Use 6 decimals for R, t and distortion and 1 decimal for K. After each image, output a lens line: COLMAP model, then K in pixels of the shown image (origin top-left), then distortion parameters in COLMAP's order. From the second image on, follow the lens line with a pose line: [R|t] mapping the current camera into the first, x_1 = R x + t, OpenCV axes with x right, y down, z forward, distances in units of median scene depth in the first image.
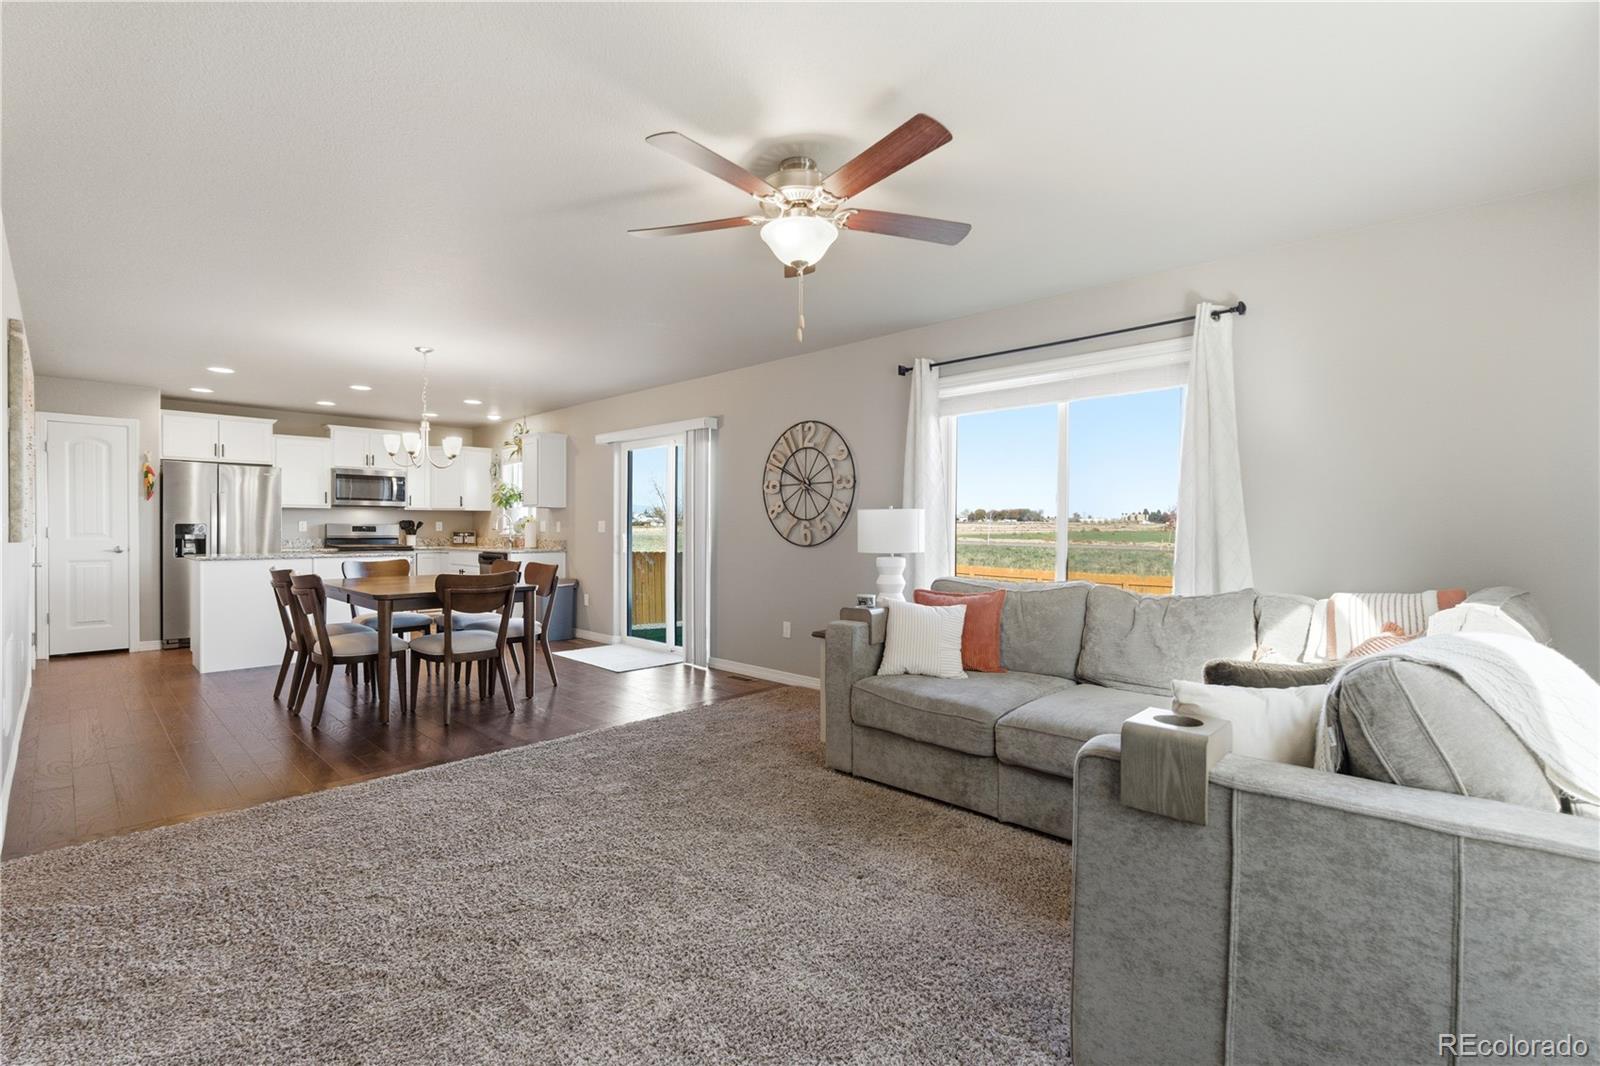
lens RADIAL K [[709.2, 0, 802.6], [0, 709.2, 534.7], [0, 0, 1]] dist [0.002532, 0.000808]
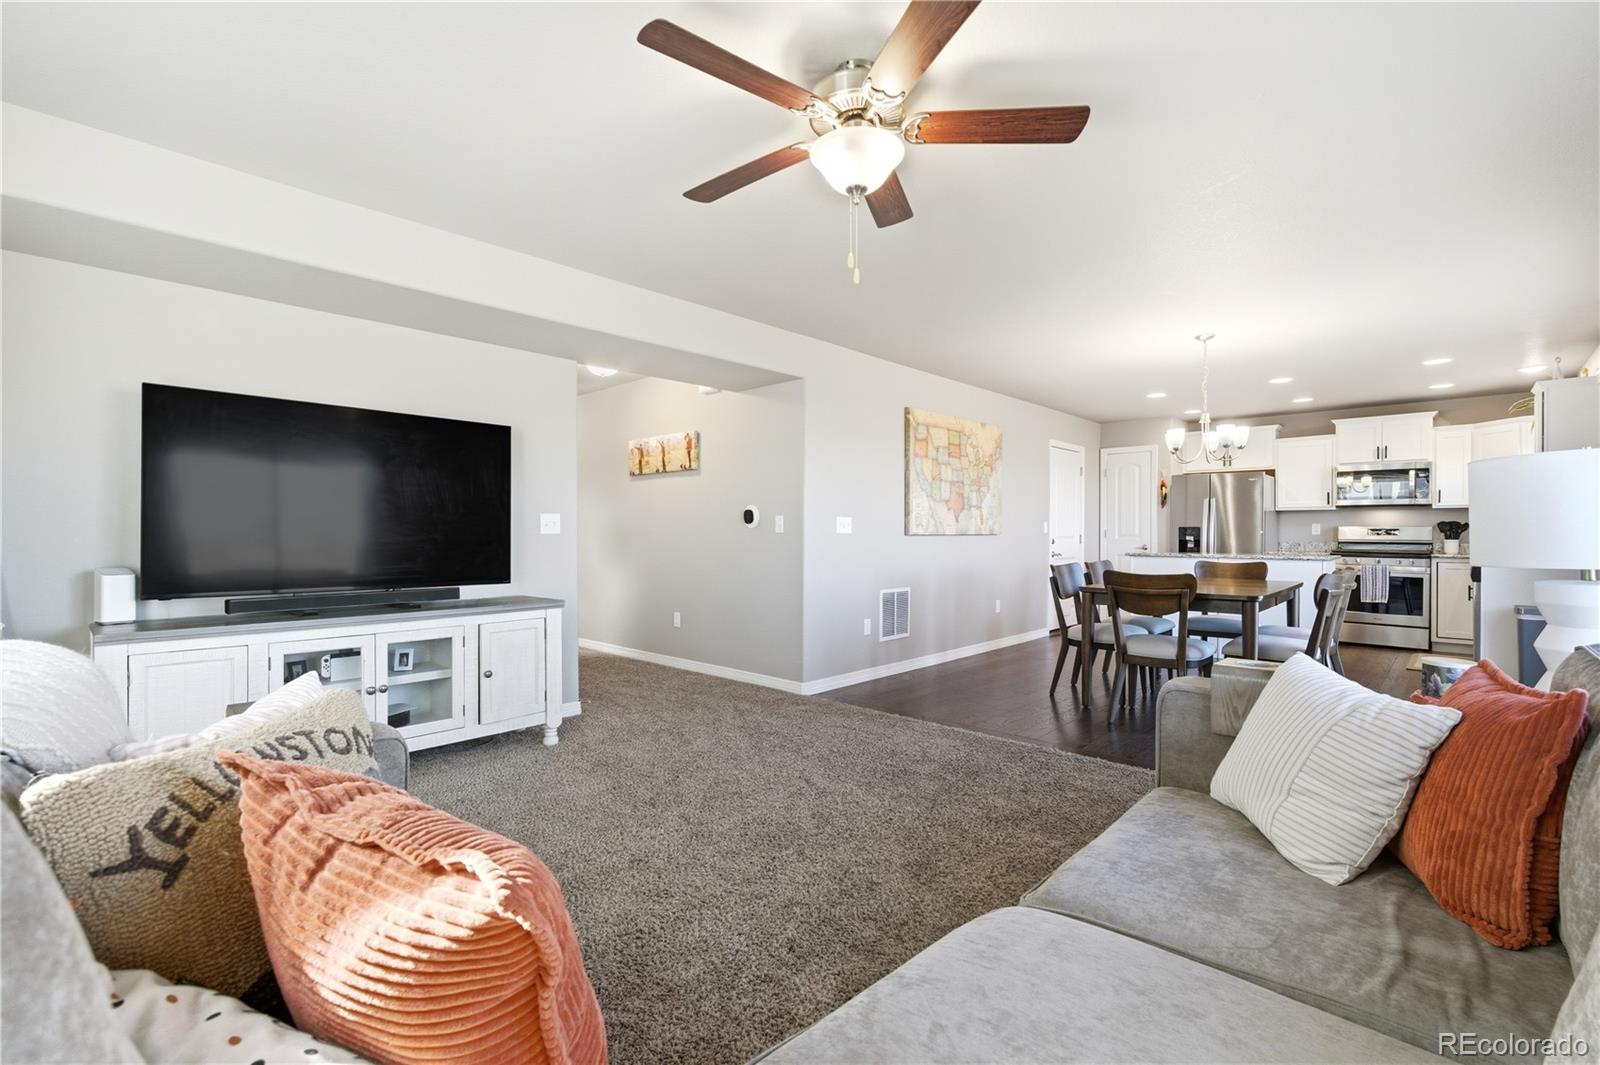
lens RADIAL K [[709.2, 0, 802.6], [0, 709.2, 534.2], [0, 0, 1]] dist [0.002532, 0.000808]
pose [[0.016441, -0.001324, -0.999864, 0.381760], [-0.013875, 0.999903, -0.001553, 0.009731], [0.999769, 0.013899, 0.016421, 0.436499]]
